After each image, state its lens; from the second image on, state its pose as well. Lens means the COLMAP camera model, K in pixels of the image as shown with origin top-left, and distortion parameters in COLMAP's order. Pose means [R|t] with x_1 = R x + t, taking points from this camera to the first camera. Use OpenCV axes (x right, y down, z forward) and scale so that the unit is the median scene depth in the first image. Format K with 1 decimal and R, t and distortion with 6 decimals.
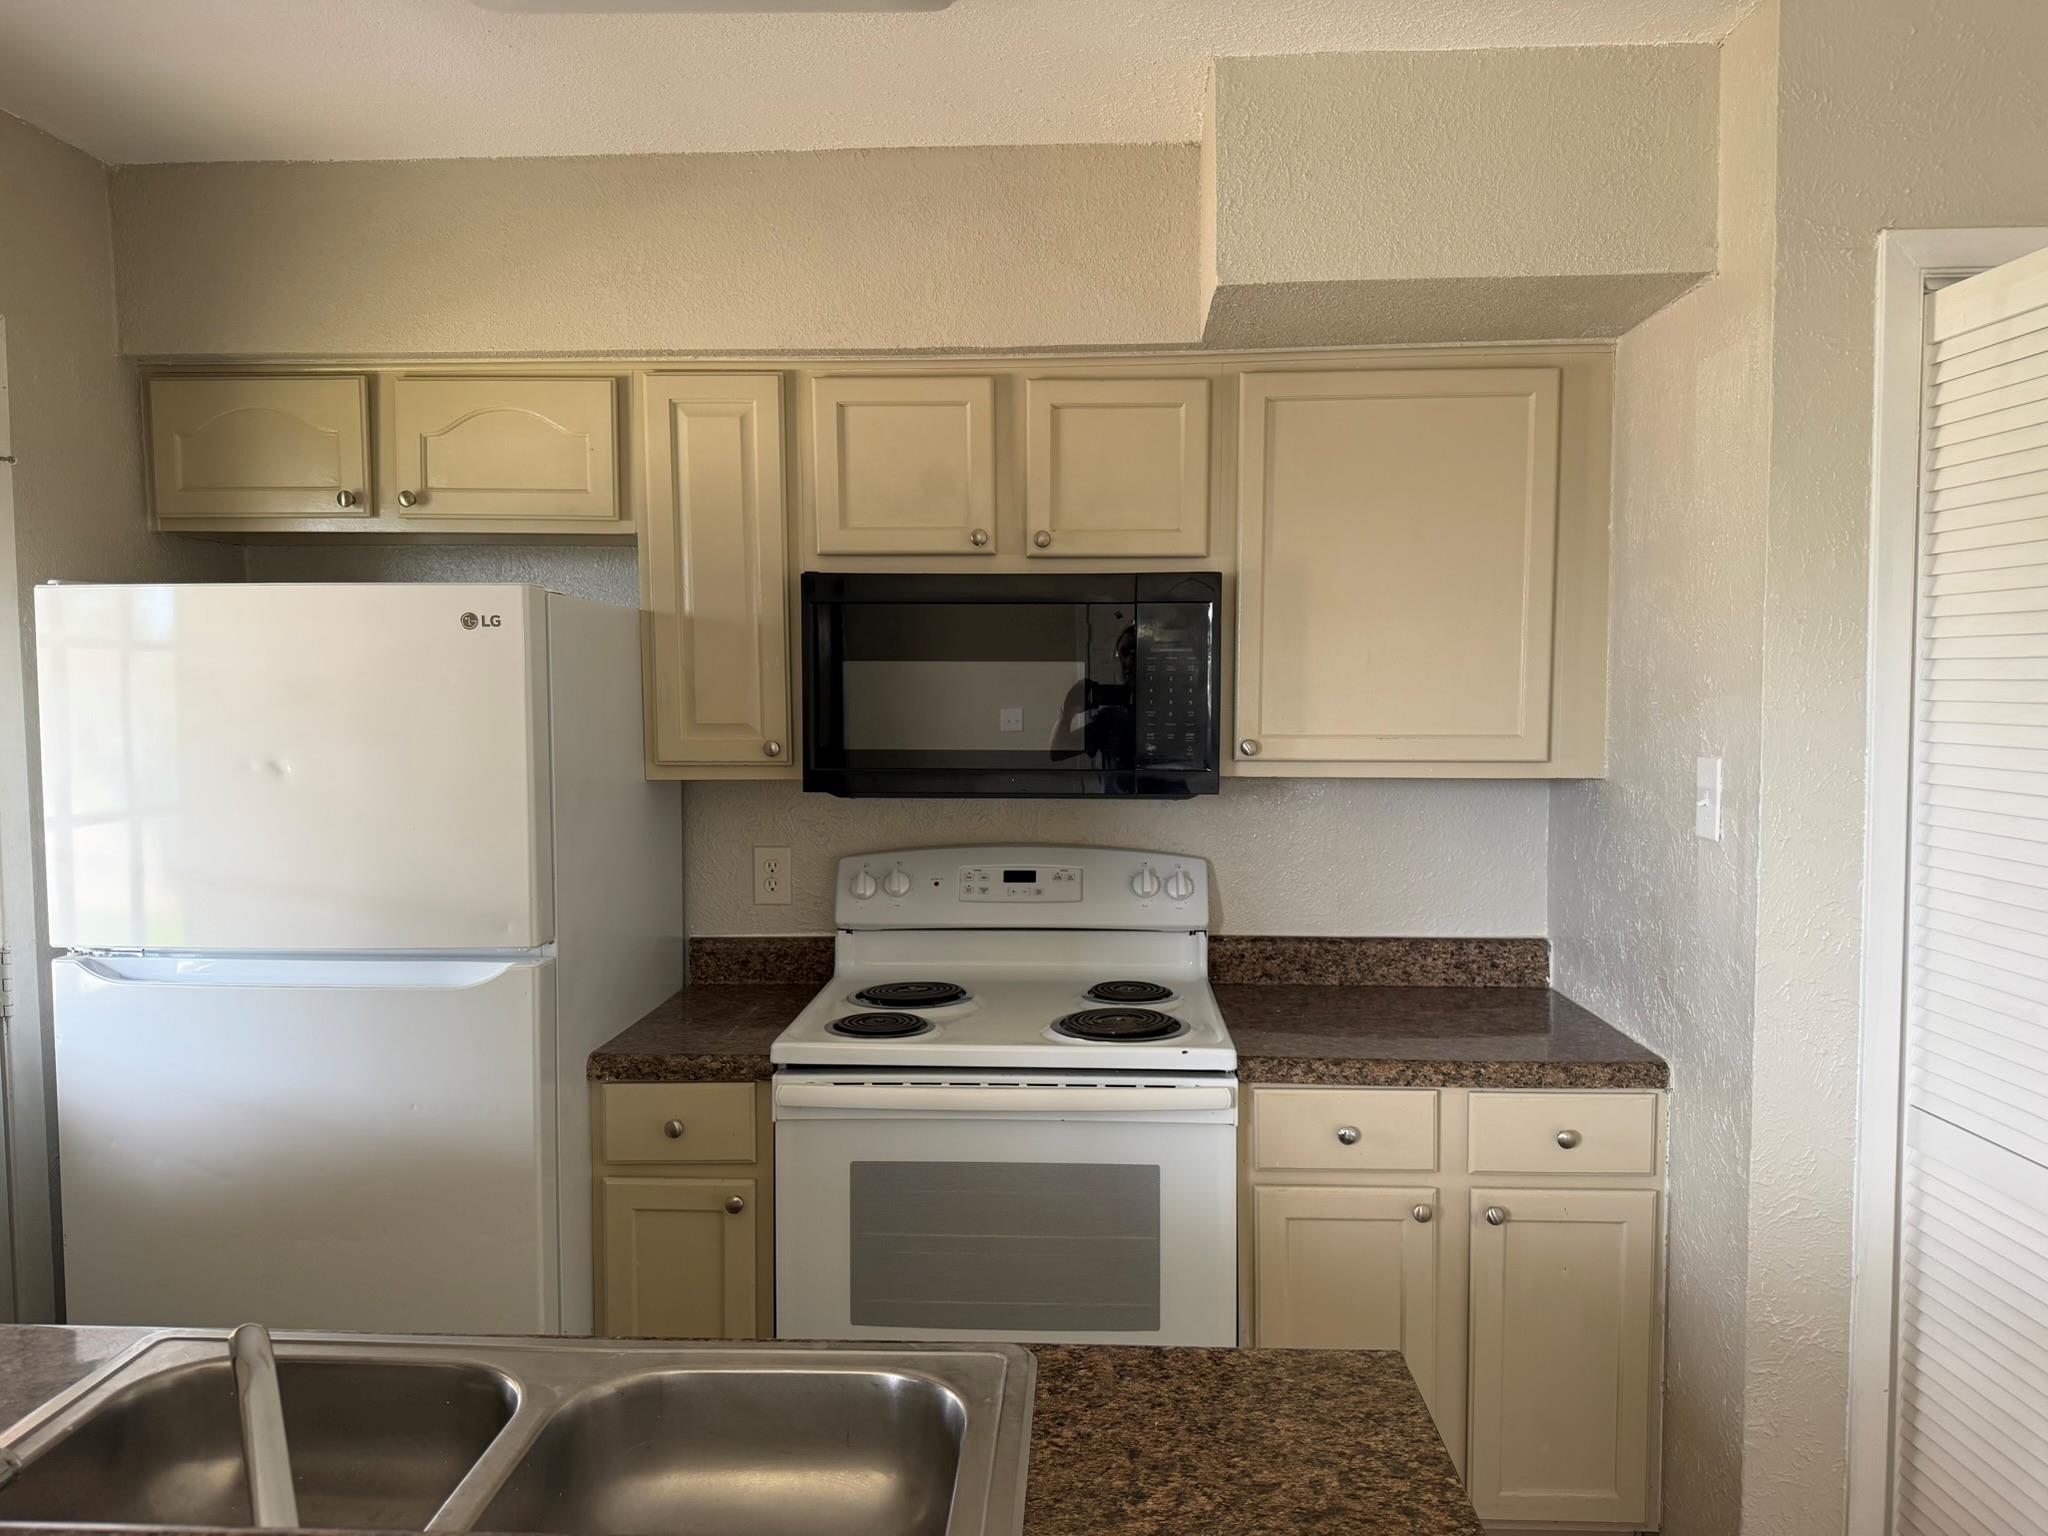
lens RADIAL K [[1454.4, 0, 1029.1], [0, 1454.4, 784.2], [0, 0, 1]] dist [0.105526, -0.154519]
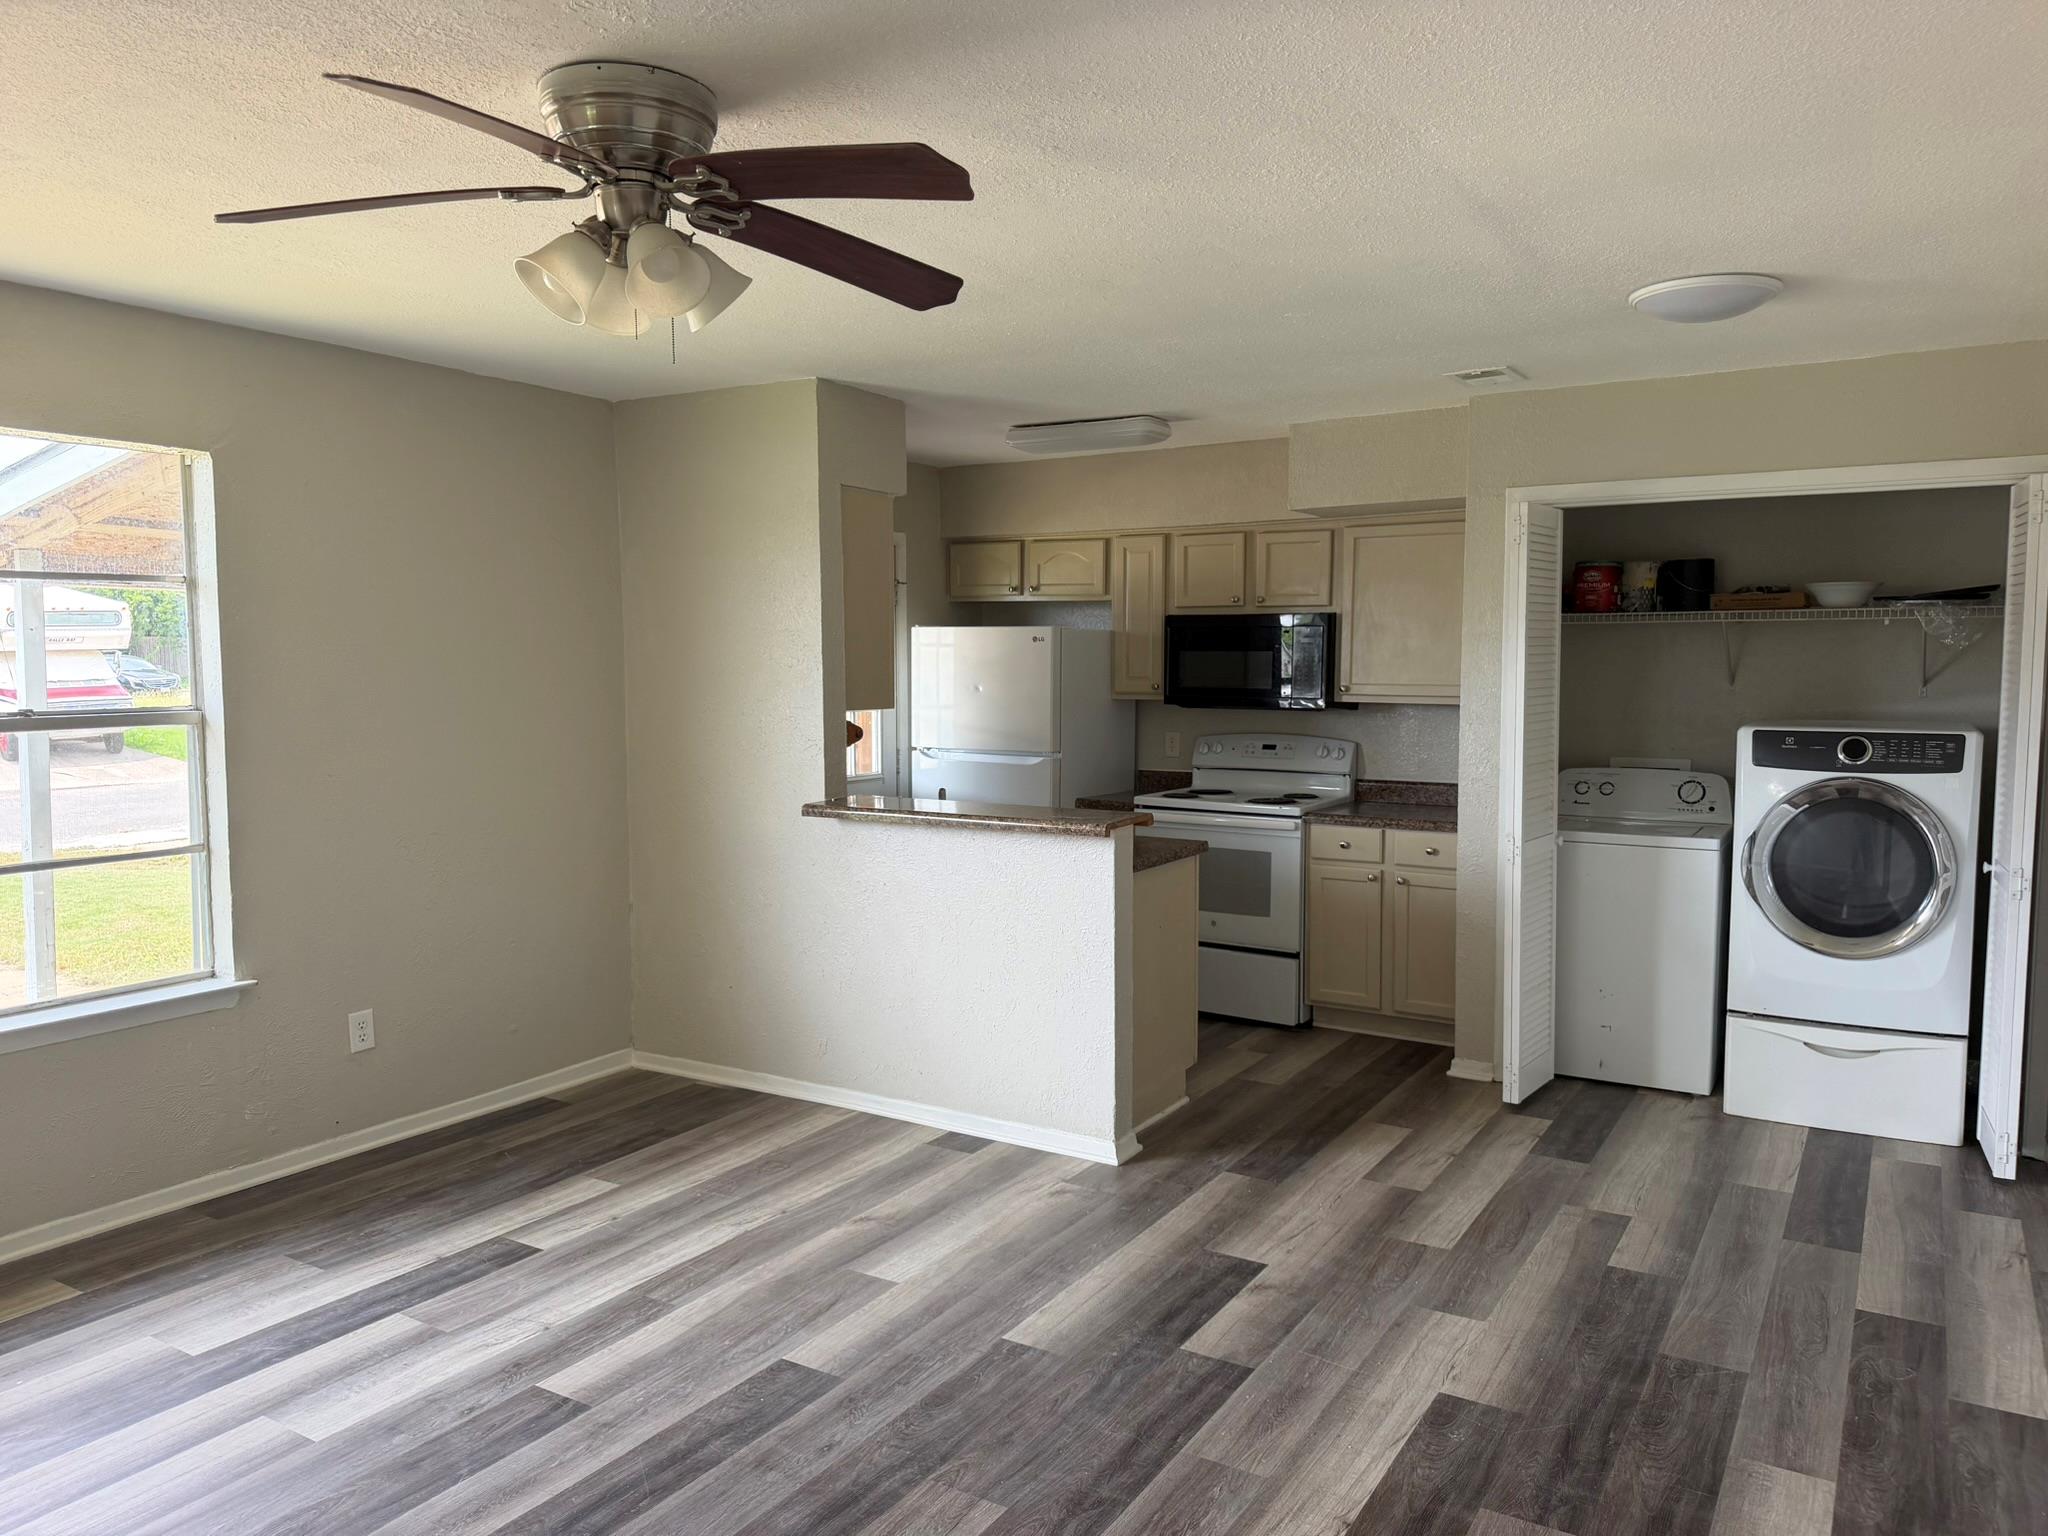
lens RADIAL K [[1454.4, 0, 1029.1], [0, 1454.4, 784.2], [0, 0, 1]] dist [0.105526, -0.154519]
pose [[0.872534, 0.047399, -0.486248, 0.844525], [-0.037050, 0.998836, 0.030883, 0.072007], [0.487146, -0.008931, 0.873275, -1.255613]]
